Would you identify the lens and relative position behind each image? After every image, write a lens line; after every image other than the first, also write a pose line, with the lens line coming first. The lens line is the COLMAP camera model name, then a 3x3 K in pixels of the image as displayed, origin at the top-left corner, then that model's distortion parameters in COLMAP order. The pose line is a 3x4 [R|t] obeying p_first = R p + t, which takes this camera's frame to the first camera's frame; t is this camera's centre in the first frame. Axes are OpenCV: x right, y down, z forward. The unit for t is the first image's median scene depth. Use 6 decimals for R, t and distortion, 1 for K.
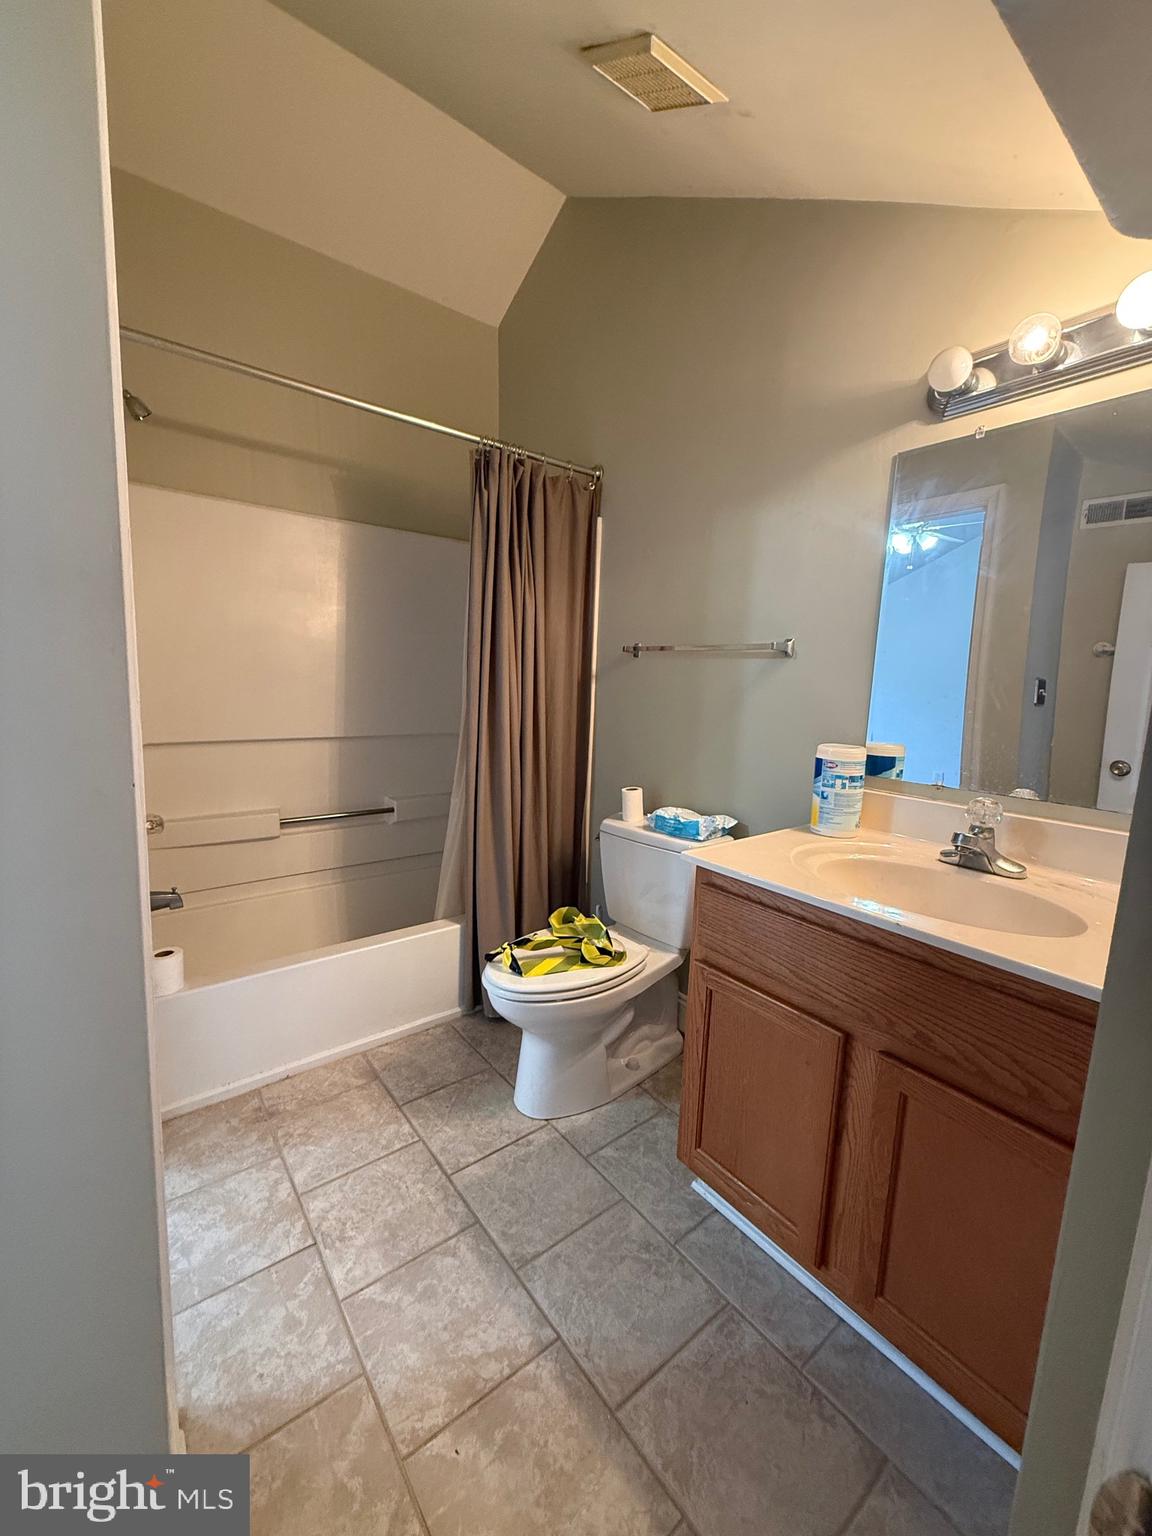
lens RADIAL K [[608.1, 0, 576.4], [0, 608.1, 763.7], [0, 0, 1]] dist [-0.000418, -0.000311]
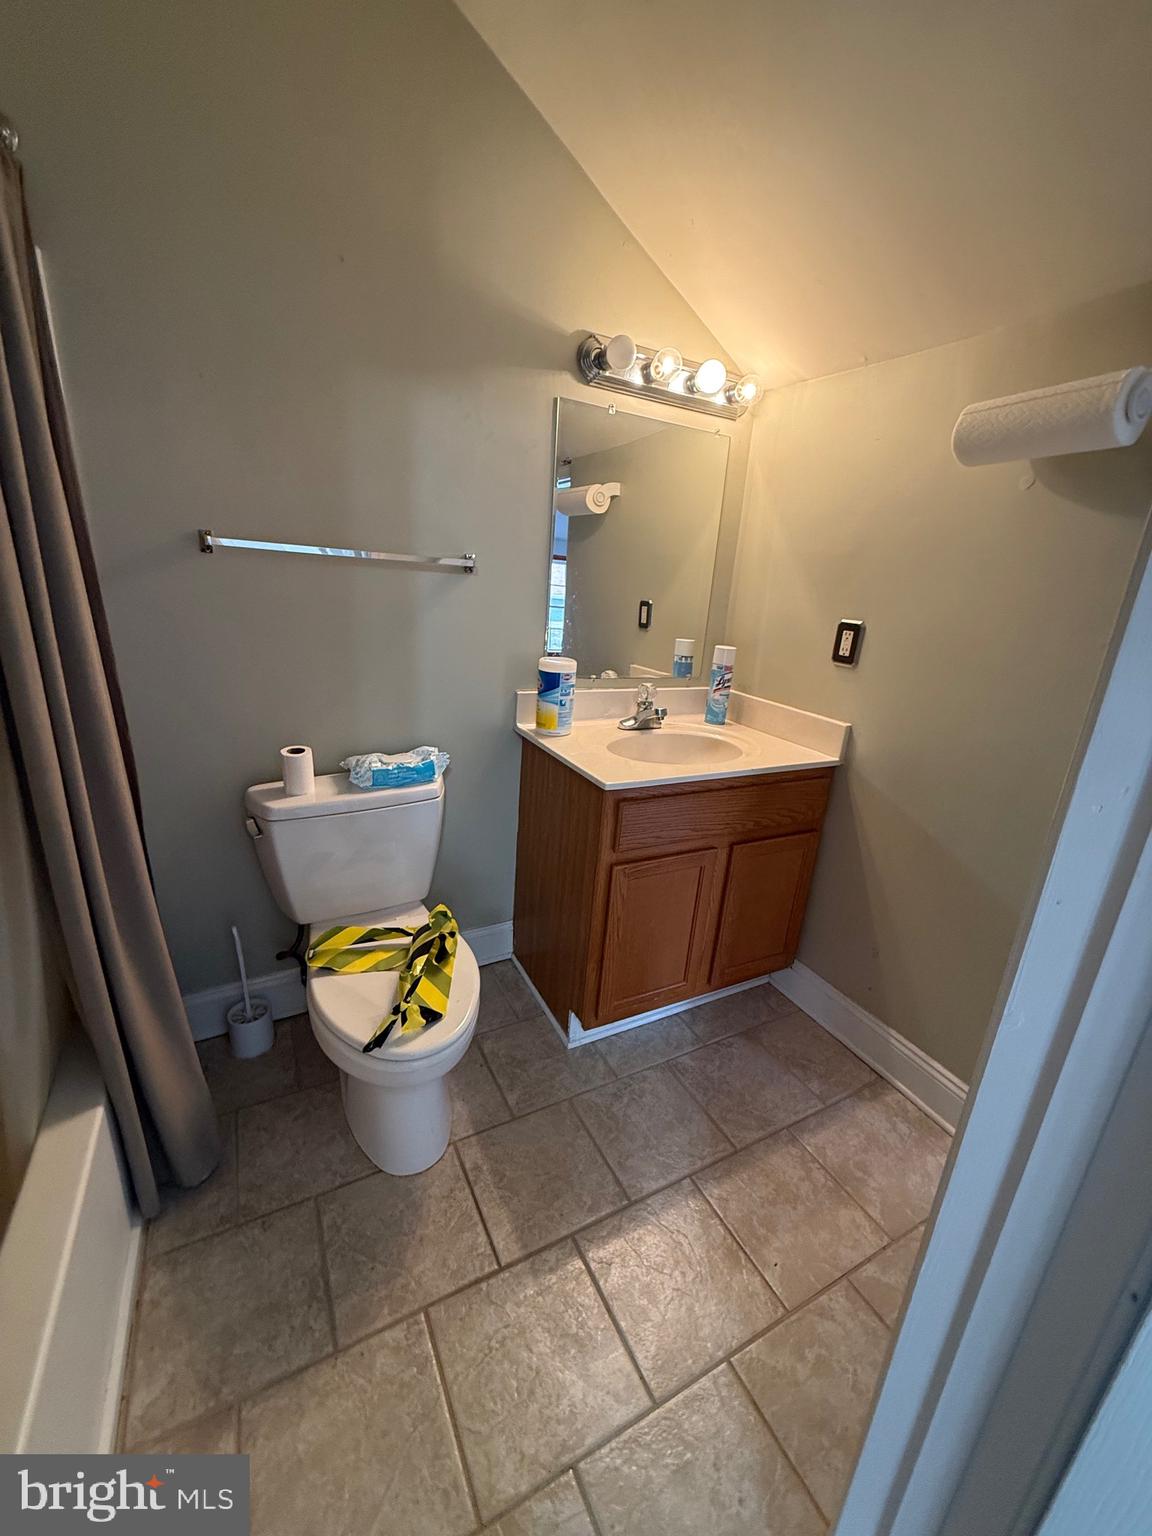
lens RADIAL K [[606.7, 0, 574.1], [0, 606.7, 766.1], [0, 0, 1]] dist [-0.000806, -0.000234]
pose [[0.178293, -0.312755, 0.932950, -0.768380], [0.067768, 0.949793, 0.305451, -0.200797], [-0.981641, 0.008764, 0.190536, 0.781405]]
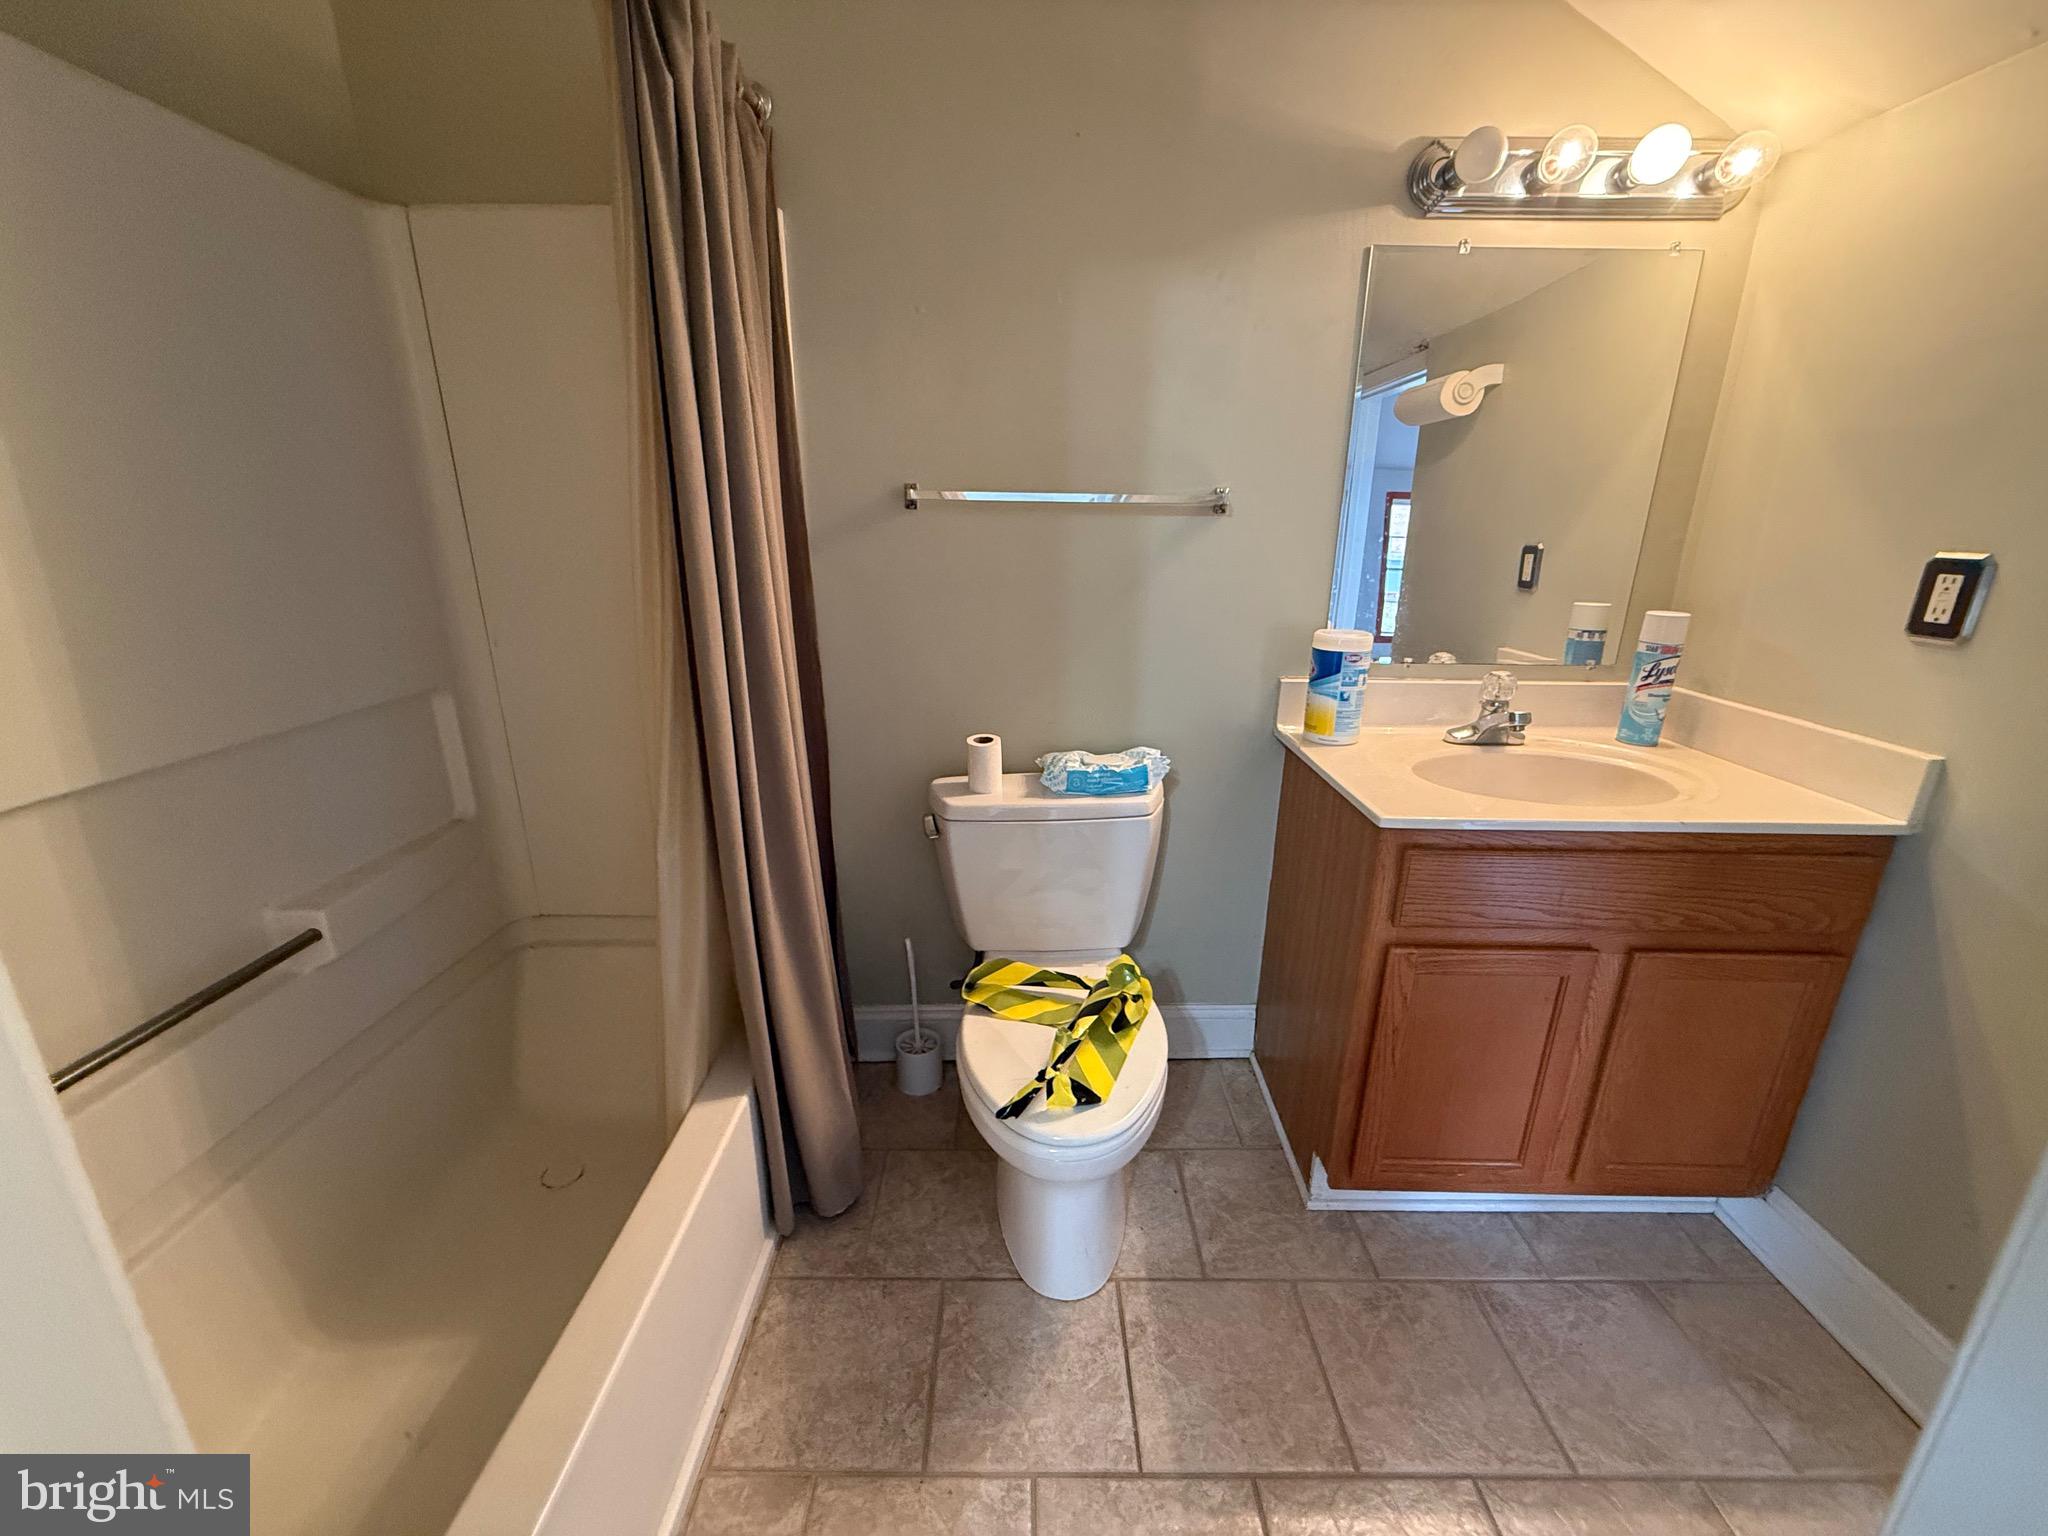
lens RADIAL K [[808.9, 0, 1021.5], [0, 808.9, 772.8], [0, 0, 1]] dist [-0.000806, -0.000234]
pose [[0.619125, -0.258451, 0.741544, -0.707238], [0.117612, 0.964157, 0.237843, -0.162474], [-0.776435, -0.060040, 0.627330, 0.679067]]
